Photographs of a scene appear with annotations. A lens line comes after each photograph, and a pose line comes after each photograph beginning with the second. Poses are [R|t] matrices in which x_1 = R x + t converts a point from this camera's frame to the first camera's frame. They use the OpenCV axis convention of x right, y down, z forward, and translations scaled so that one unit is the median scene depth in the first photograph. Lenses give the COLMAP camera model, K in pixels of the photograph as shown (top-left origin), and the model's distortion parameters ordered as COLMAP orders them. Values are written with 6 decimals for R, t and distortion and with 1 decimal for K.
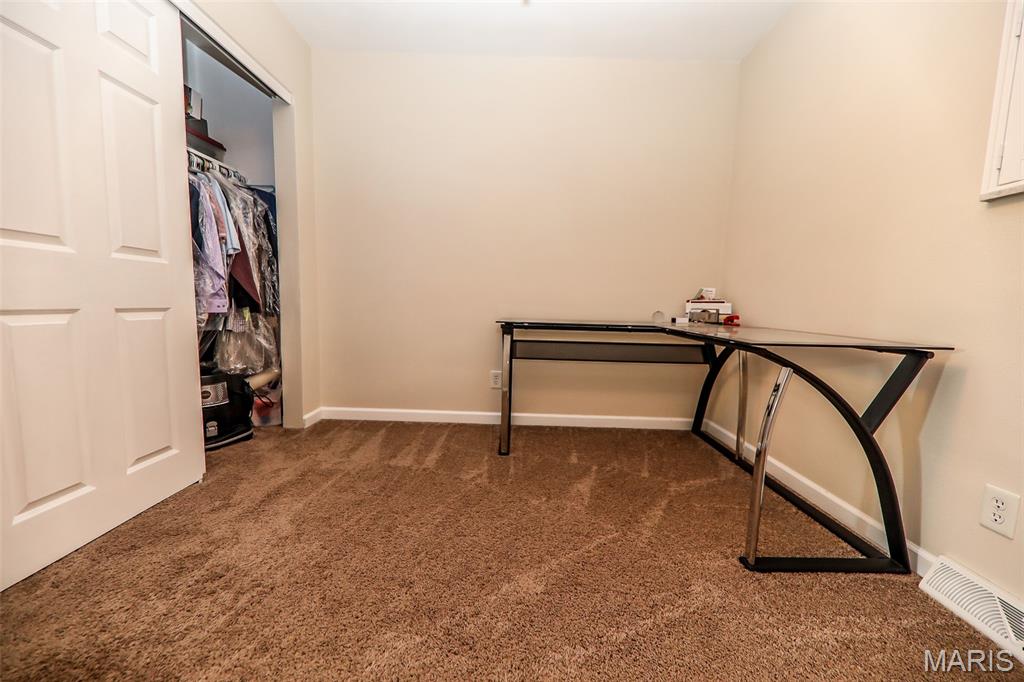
lens RADIAL K [[368.3, 0, 511.6], [0, 368.3, 343.7], [0, 0, 1]] dist [0.000263, -0.004903]
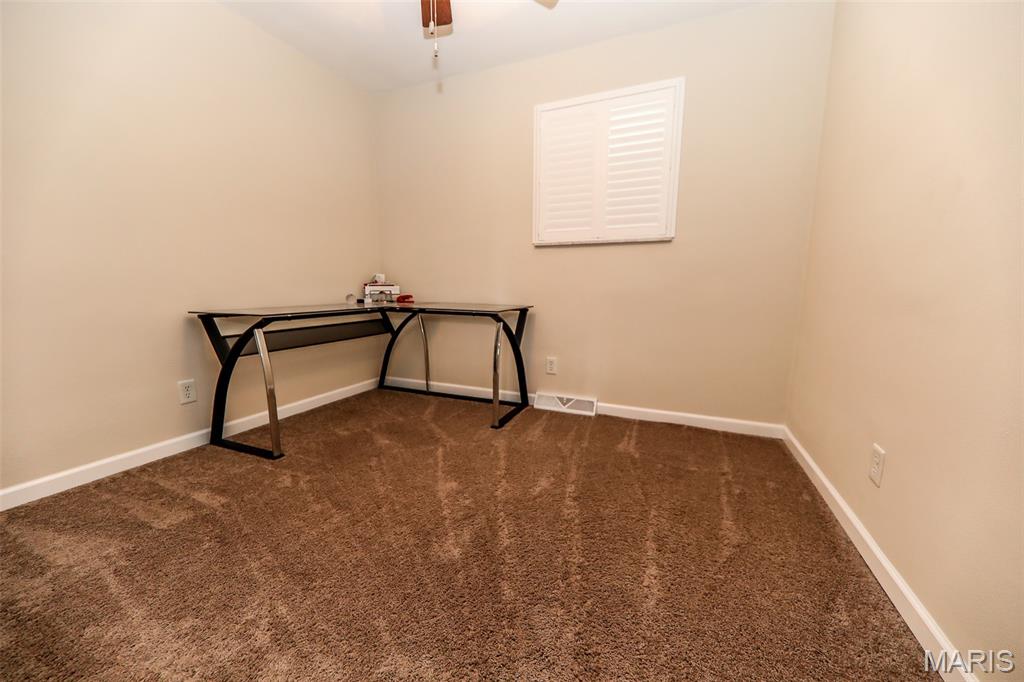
lens RADIAL K [[381.3, 0, 512.1], [0, 381.3, 341.3], [0, 0, 1]] dist [0.006984, -0.005871]
pose [[0.390293, -0.157886, 0.907052, -0.571694], [0.102170, 0.986529, 0.127758, -0.046850], [-0.915004, 0.042811, 0.401166, 0.057414]]
